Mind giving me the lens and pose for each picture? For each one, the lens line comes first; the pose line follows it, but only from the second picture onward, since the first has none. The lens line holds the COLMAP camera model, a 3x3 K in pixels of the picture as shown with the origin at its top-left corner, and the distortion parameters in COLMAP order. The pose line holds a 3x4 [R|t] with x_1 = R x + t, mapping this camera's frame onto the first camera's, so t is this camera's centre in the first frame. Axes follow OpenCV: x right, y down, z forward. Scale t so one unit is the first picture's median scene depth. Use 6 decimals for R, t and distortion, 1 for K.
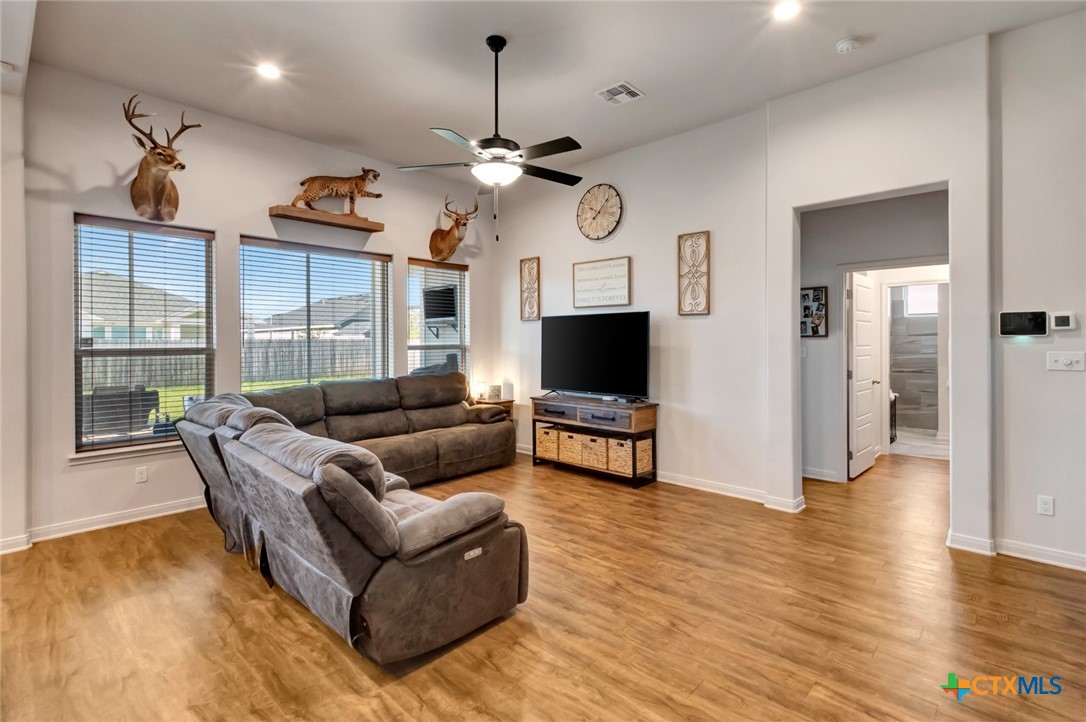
lens RADIAL K [[502.7, 0, 556.2], [0, 502.7, 338.6], [0, 0, 1]] dist [-0.000014, -0.000071]
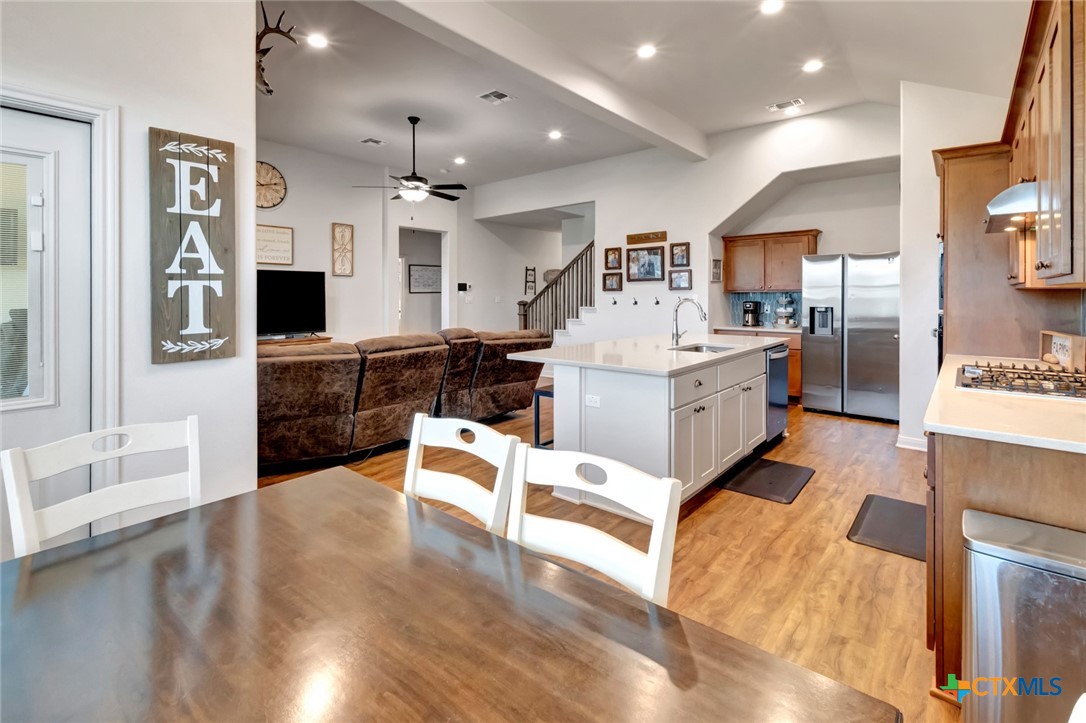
lens RADIAL K [[489.9, 0, 546.3], [0, 489.9, 296.2], [0, 0, 1]] dist [0.001677, 0.000029]
pose [[-0.031824, 0.002376, 0.999491, -1.255309], [-0.002349, 0.999994, -0.002452, 0.018419], [-0.999491, -0.002426, -0.031818, 0.405004]]
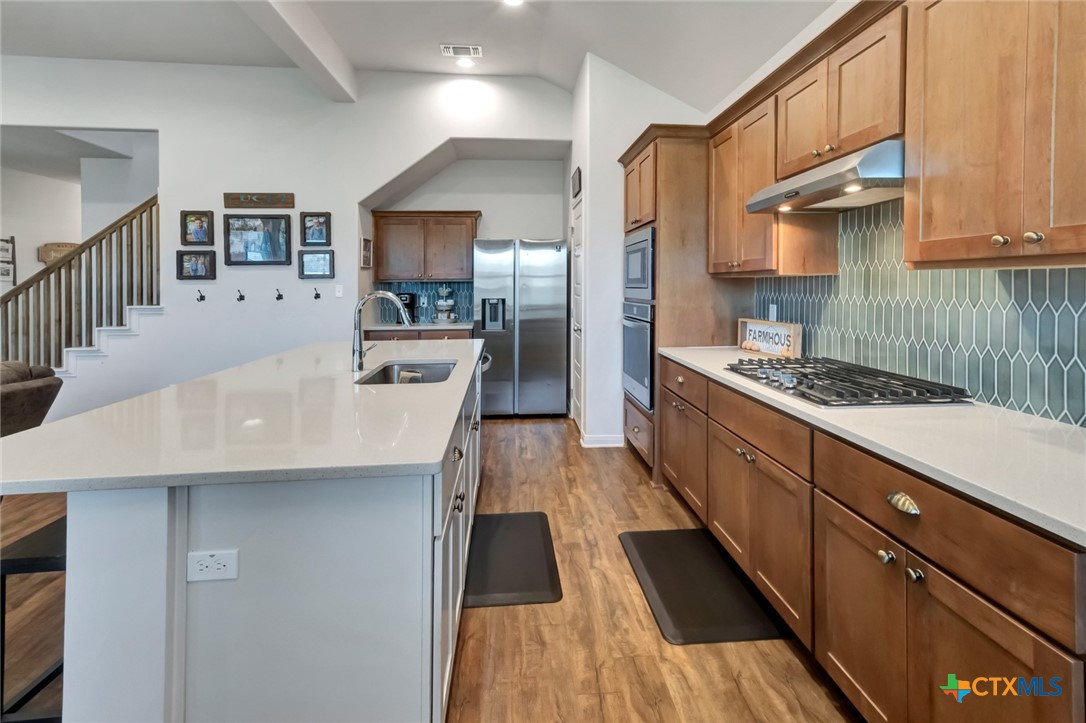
lens RADIAL K [[493.3, 0, 546.9], [0, 493.3, 288.3], [0, 0, 1]] dist [0.023686, -0.000197]
pose [[-0.726736, 0.001282, 0.686916, -0.912382], [0.003535, 0.999992, 0.001874, 0.016187], [-0.686908, 0.003790, -0.726734, 0.390257]]
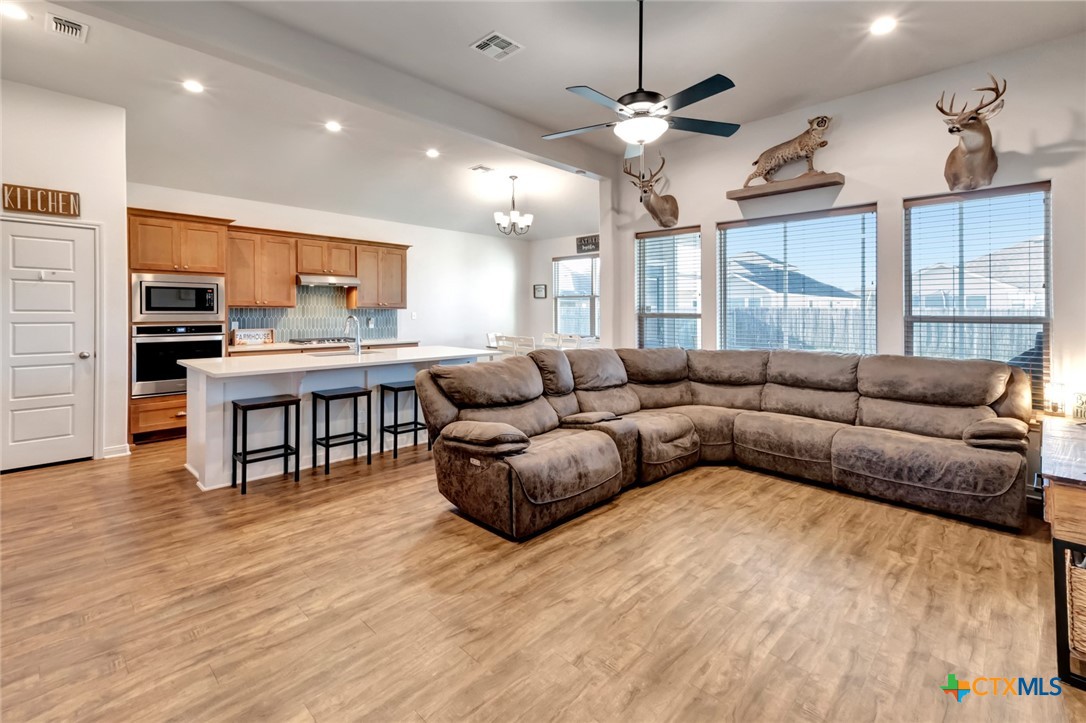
lens RADIAL K [[489.1, 0, 559.4], [0, 489.1, 316.4], [0, 0, 1]] dist [0.009423, 0.000162]
pose [[-0.024048, 0.014405, -0.999607, 0.543593], [-0.002040, 0.999893, 0.014458, 0.005806], [0.999709, 0.002387, -0.024016, 0.592905]]
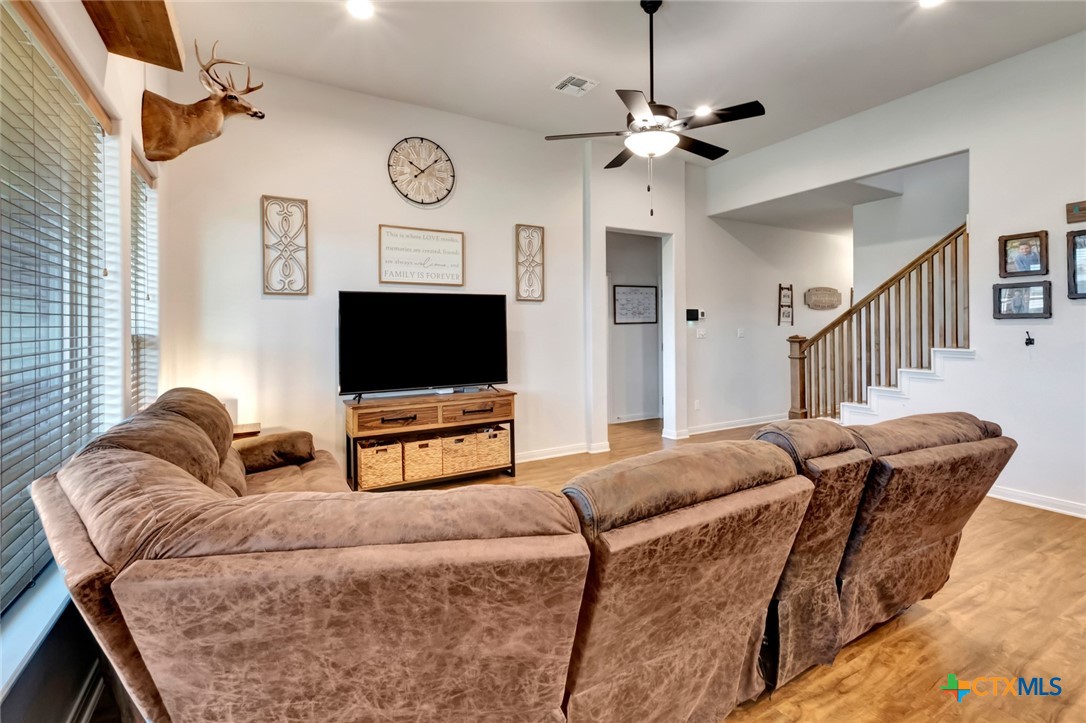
lens RADIAL K [[494.7, 0, 556.2], [0, 494.7, 321.5], [0, 0, 1]] dist [0.002048, 0.000056]
pose [[0.304226, 0.007916, 0.952567, -0.712795], [0.003249, 0.999951, -0.009348, 0.007827], [-0.952594, 0.005938, 0.304185, 0.611383]]
